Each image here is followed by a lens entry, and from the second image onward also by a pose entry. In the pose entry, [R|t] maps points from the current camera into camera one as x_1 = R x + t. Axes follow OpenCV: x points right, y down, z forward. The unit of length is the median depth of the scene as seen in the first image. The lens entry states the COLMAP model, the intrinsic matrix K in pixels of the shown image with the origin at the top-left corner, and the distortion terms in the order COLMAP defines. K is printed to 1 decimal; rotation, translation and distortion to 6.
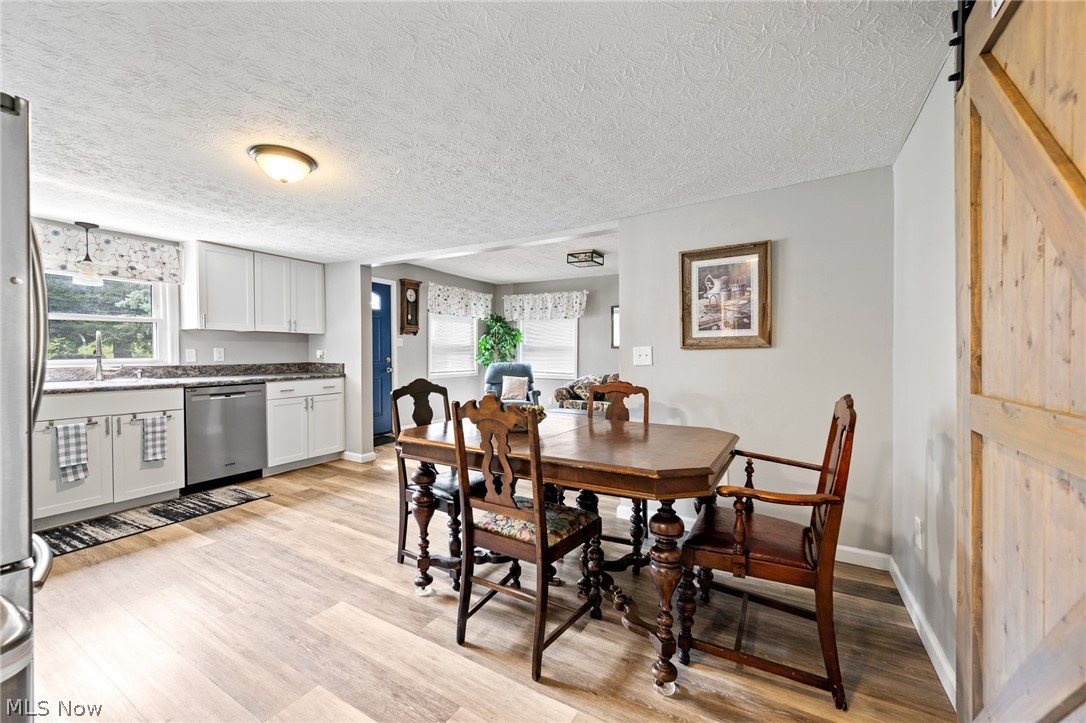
lens RADIAL K [[428.9, 0, 543.0], [0, 428.9, 361.5], [0, 0, 1]] dist [0.000749, 0.000076]
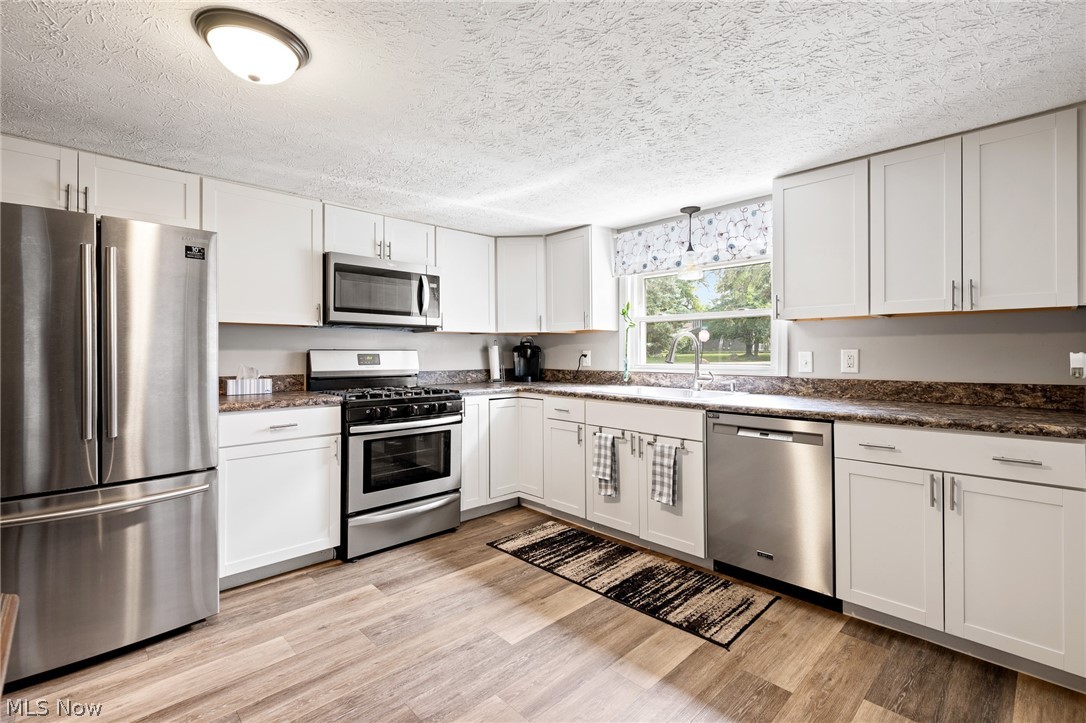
lens RADIAL K [[492.9, 0, 560.3], [0, 492.9, 349.0], [0, 0, 1]] dist [0.001417, 0.000013]
pose [[-0.255017, -0.003803, -0.966929, -0.022838], [-0.017941, 0.999839, 0.000799, -0.023157], [0.966770, 0.017552, -0.255044, 0.721292]]
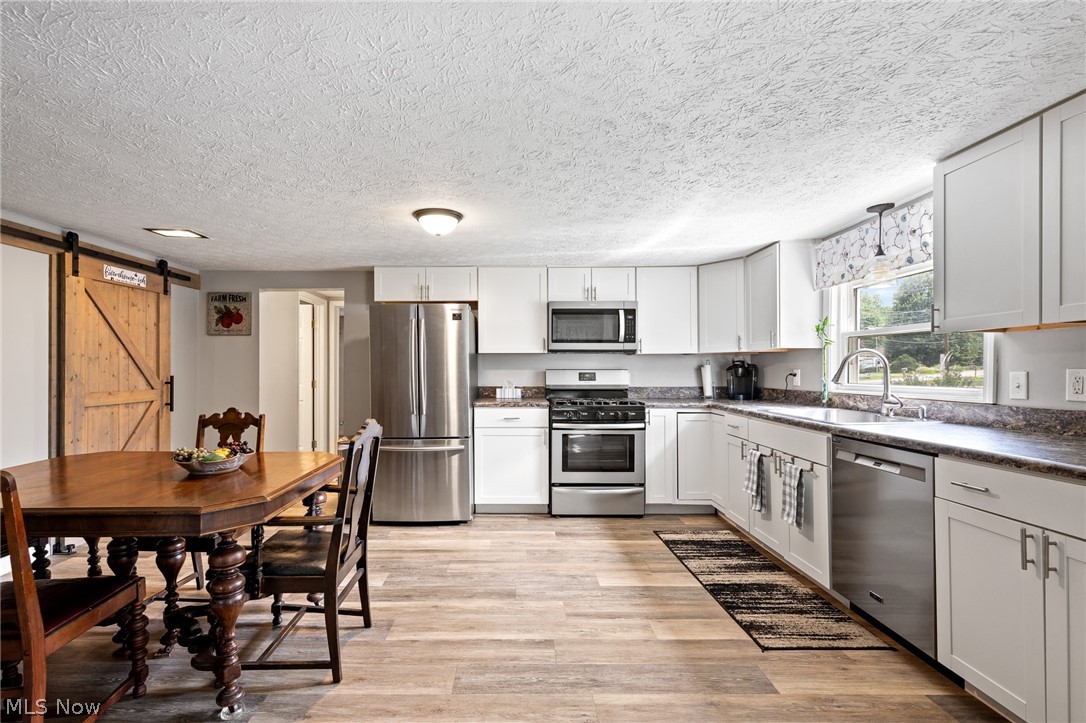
lens RADIAL K [[496.1, 0, 507.4], [0, 496.1, 371.5], [0, 0, 1]] dist [-0.000550, -0.000228]
pose [[-0.872489, 0.005823, -0.488599, -0.044536], [-0.005676, 0.999741, 0.022050, -0.032792], [0.488600, 0.022011, -0.872230, 1.038337]]
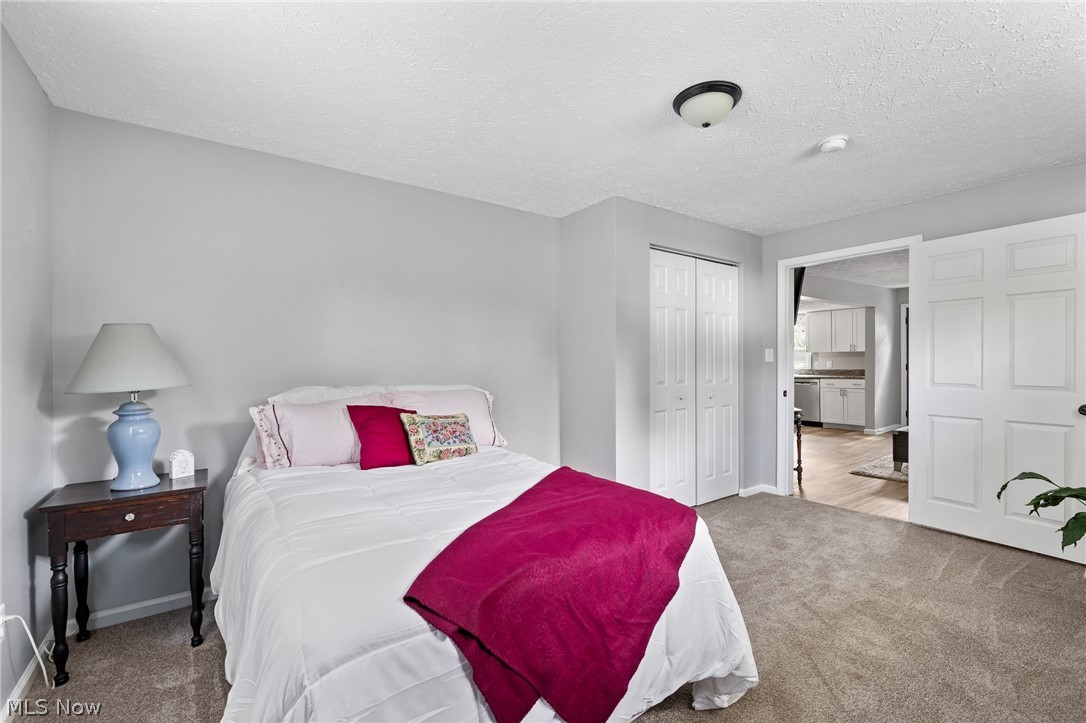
lens RADIAL K [[463.8, 0, 543.0], [0, 463.8, 361.5], [0, 0, 1]] dist [0.000387, 0.000030]
pose [[-0.396649, -0.003991, -0.917962, 1.565664], [-0.019685, 0.999798, 0.004159, -0.010800], [0.917759, 0.019720, -0.396647, 0.576607]]
